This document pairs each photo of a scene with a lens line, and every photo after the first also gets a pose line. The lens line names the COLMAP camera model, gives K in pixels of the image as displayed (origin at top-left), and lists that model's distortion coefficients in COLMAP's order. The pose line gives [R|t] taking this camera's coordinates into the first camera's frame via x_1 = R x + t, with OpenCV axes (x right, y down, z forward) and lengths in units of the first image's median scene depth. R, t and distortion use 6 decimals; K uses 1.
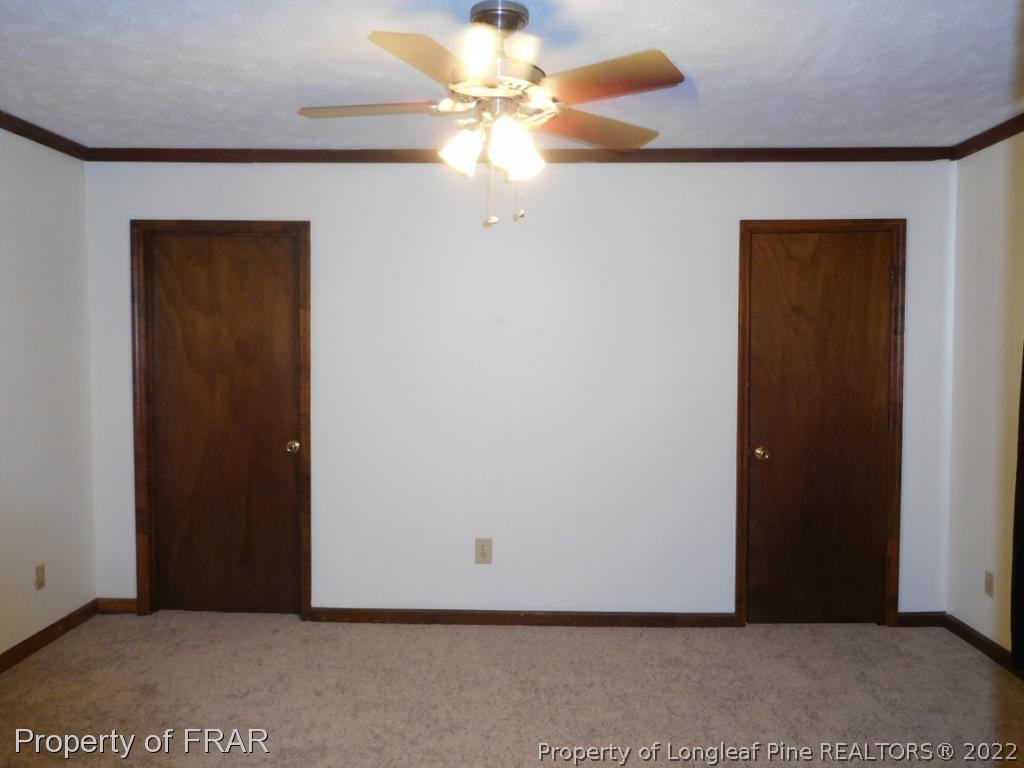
lens RADIAL K [[760.9, 0, 511.2], [0, 760.9, 384.9], [0, 0, 1]] dist [-0.025632, 0.007232]
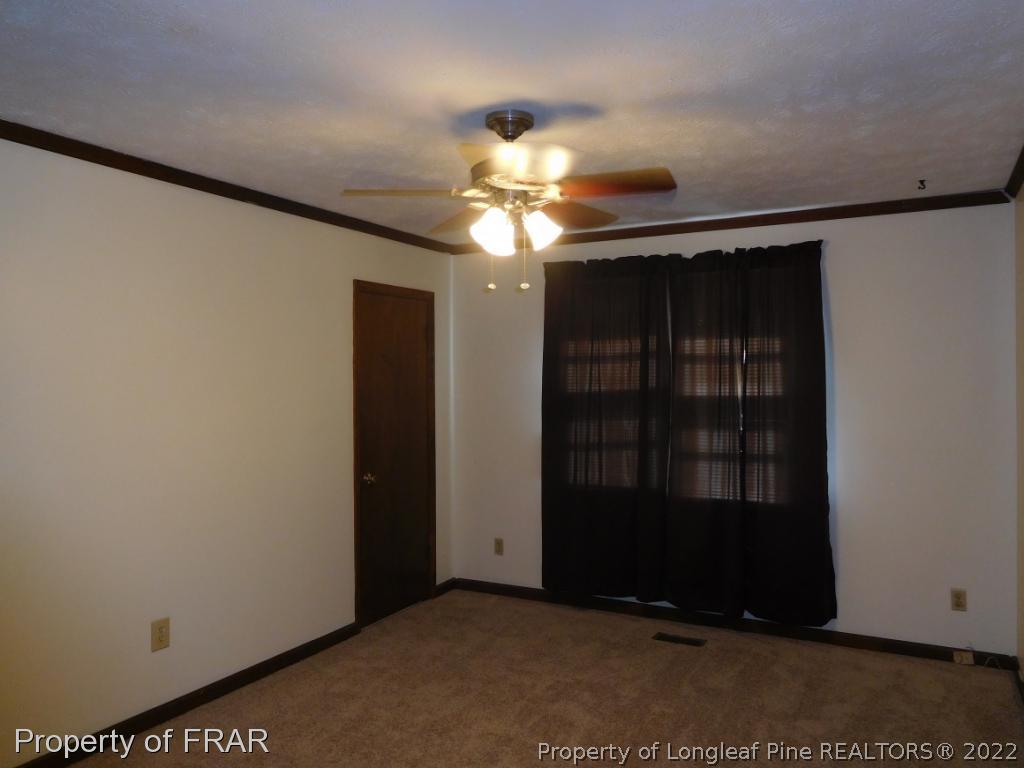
lens RADIAL K [[760.9, 0, 511.3], [0, 760.9, 380.7], [0, 0, 1]] dist [-0.025632, 0.007232]
pose [[0.448449, -0.007470, 0.893777, -0.620167], [0.050530, 0.998578, -0.017007, -0.029938], [-0.892379, 0.052789, 0.448189, 0.266555]]
